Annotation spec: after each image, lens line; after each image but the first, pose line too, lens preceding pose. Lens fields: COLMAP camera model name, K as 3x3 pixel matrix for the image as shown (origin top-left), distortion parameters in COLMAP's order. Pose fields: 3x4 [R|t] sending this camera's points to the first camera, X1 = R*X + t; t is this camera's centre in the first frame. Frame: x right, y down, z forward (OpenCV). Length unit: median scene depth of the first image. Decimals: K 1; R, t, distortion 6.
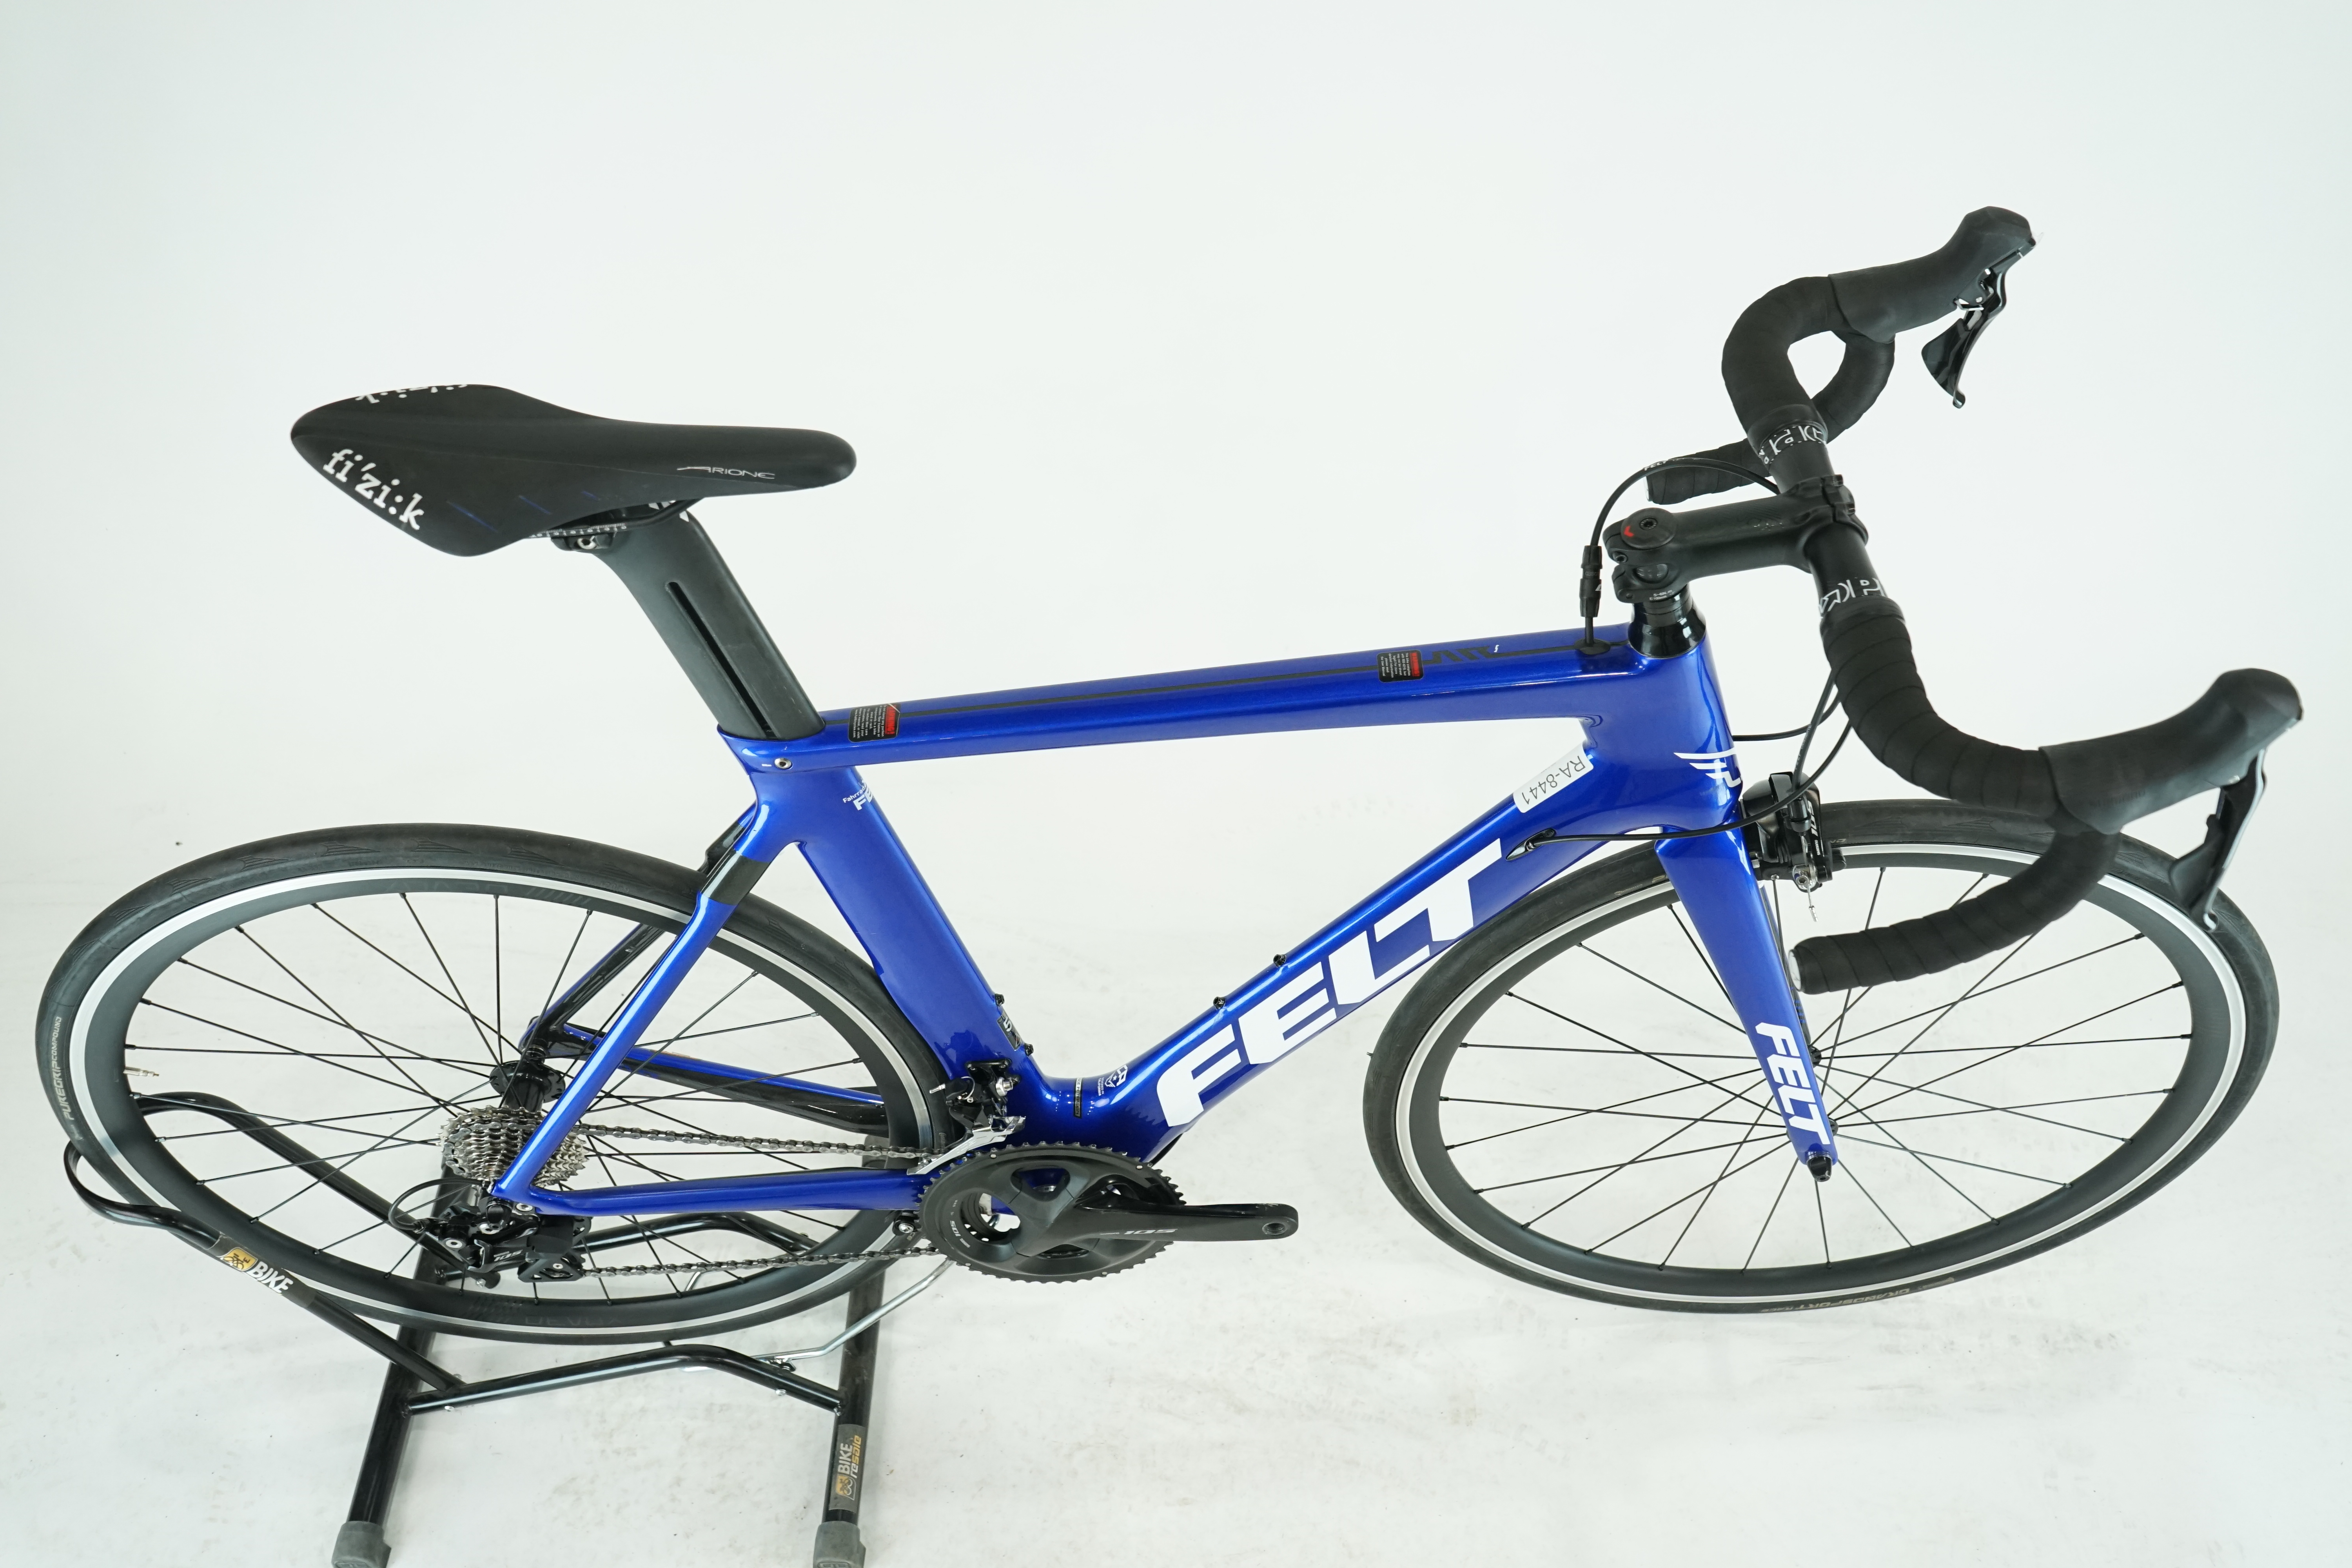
lens RADIAL K [[2113.9, 0, 1179.2], [0, 2113.9, 777.8], [0, 0, 1]] dist [-0.005635, -0.019694]
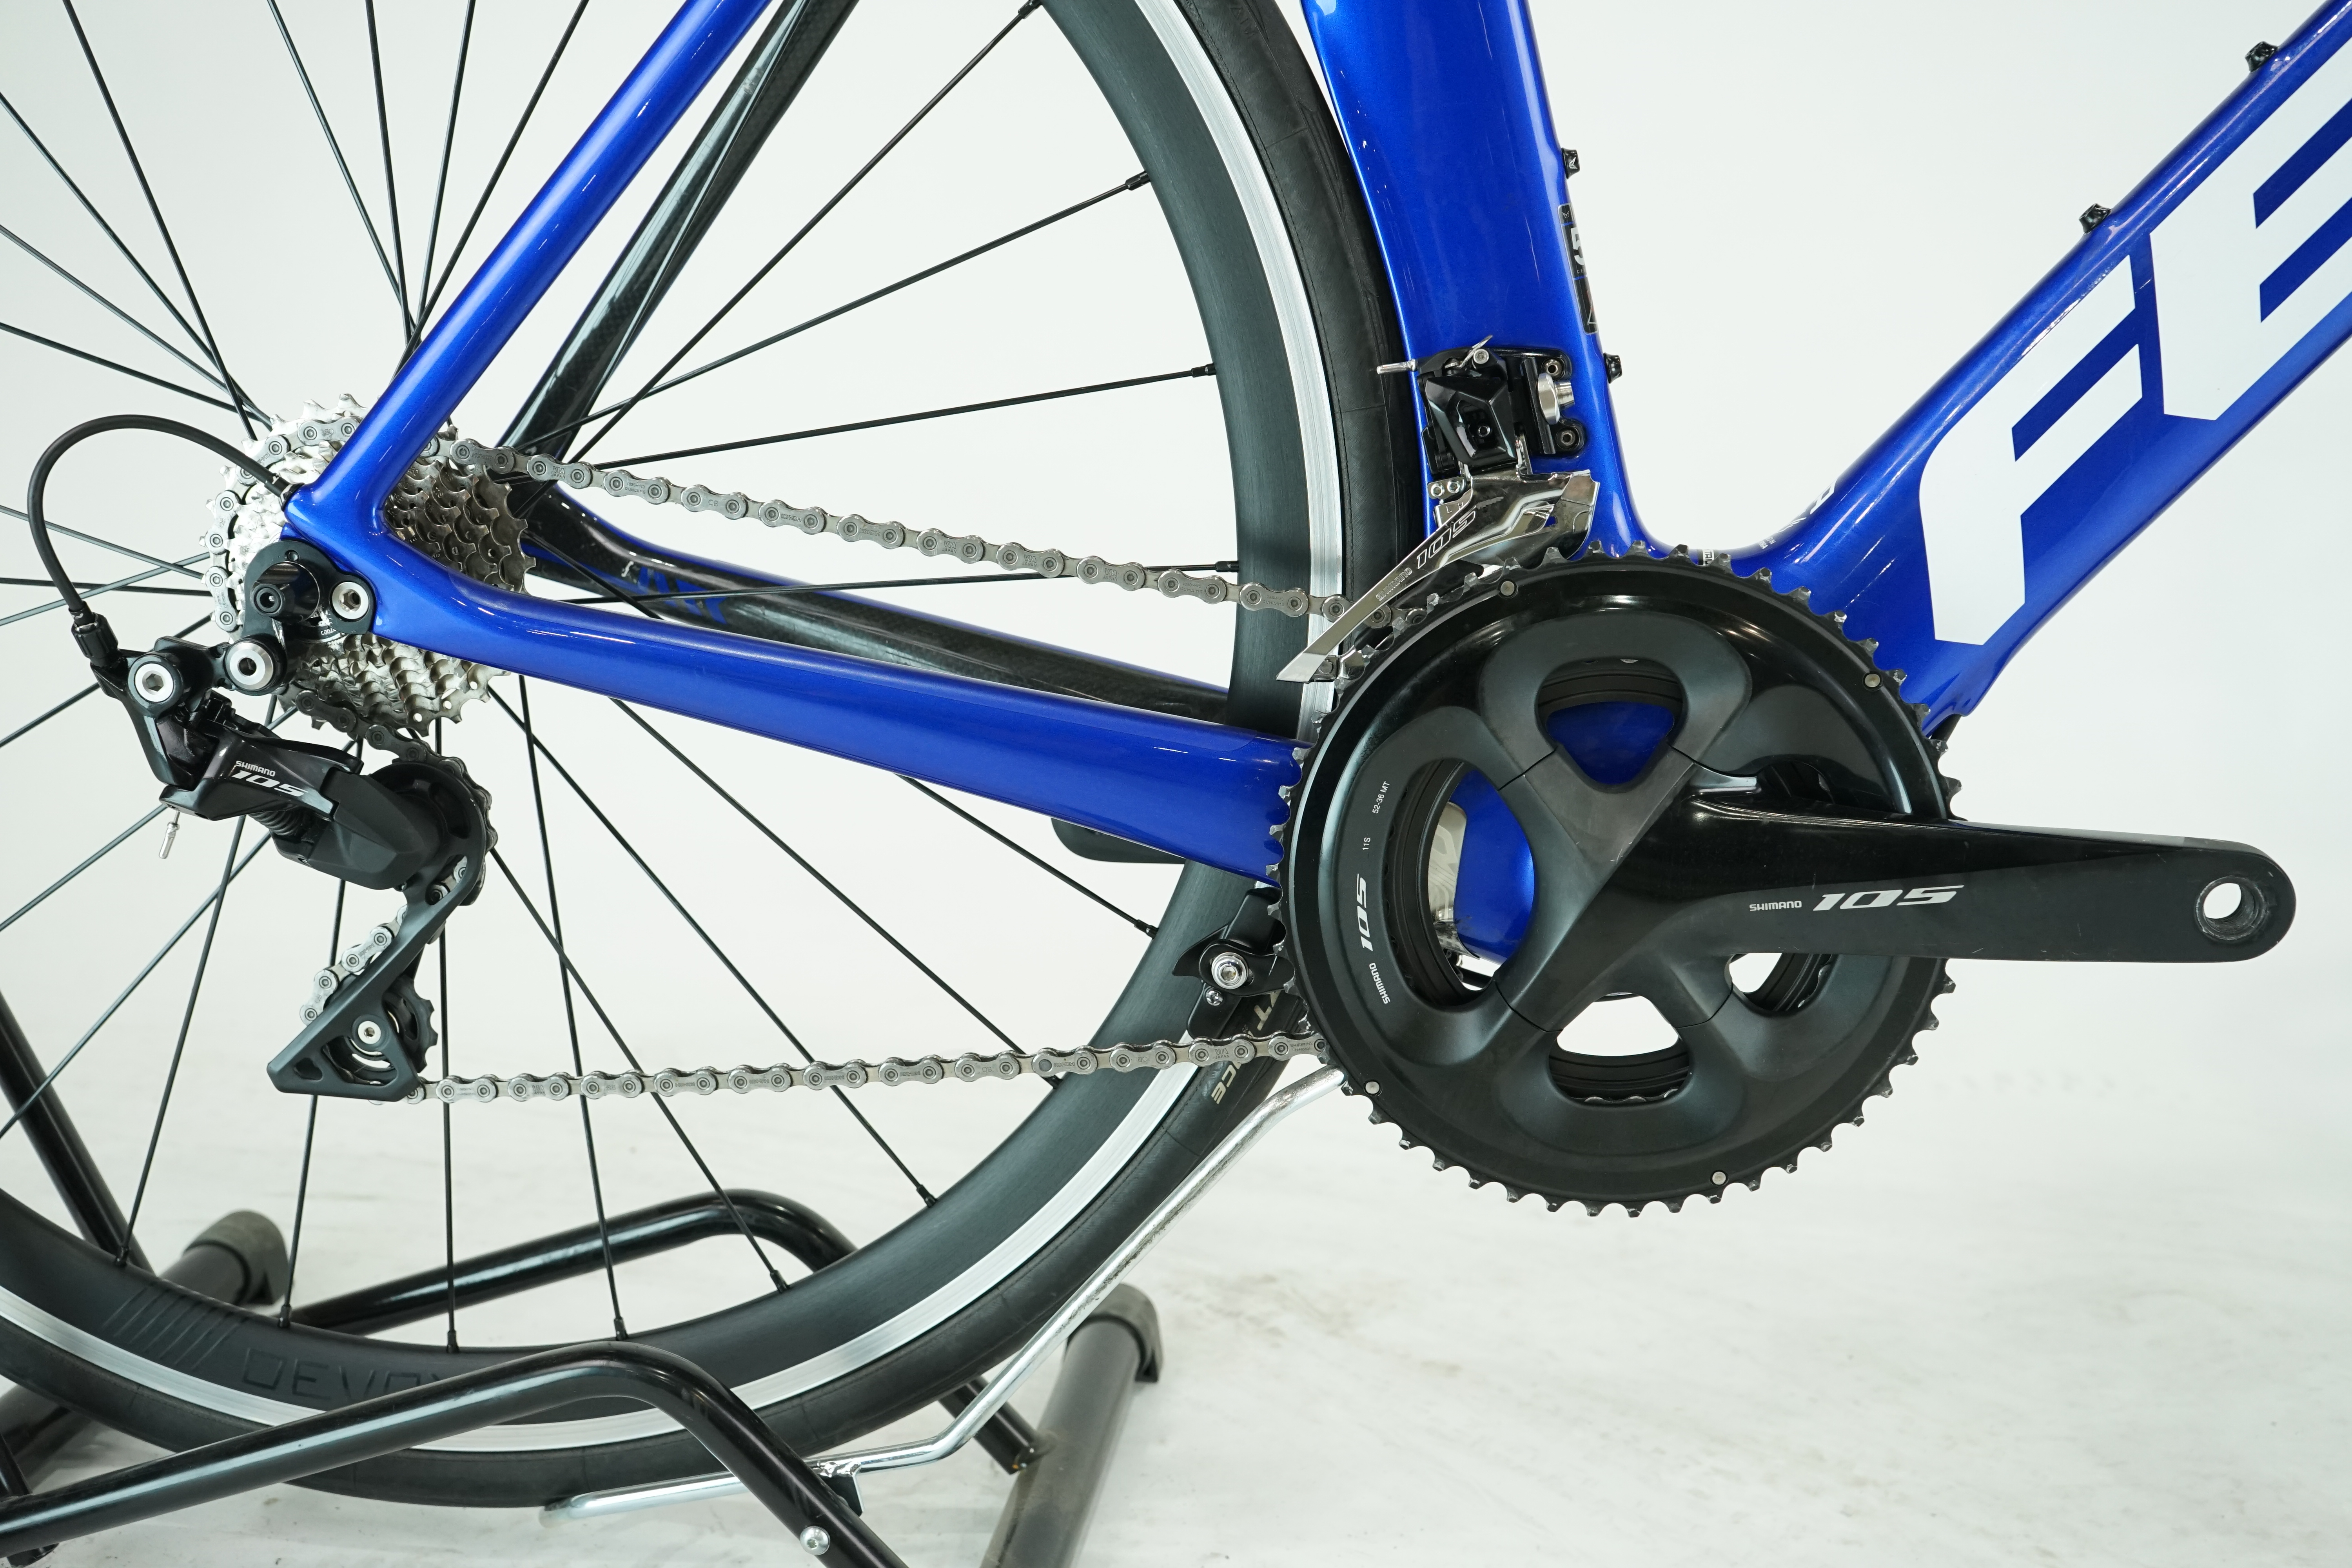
lens RADIAL K [[2476.2, 0, 1172.1], [0, 2476.2, 779.8], [0, 0, 1]] dist [0.007177, 0.000000]
pose [[0.990504, 0.070456, -0.118061, -0.097931], [-0.126002, 0.808775, -0.574462, 0.510224], [0.055011, 0.583882, 0.809972, 0.671035]]
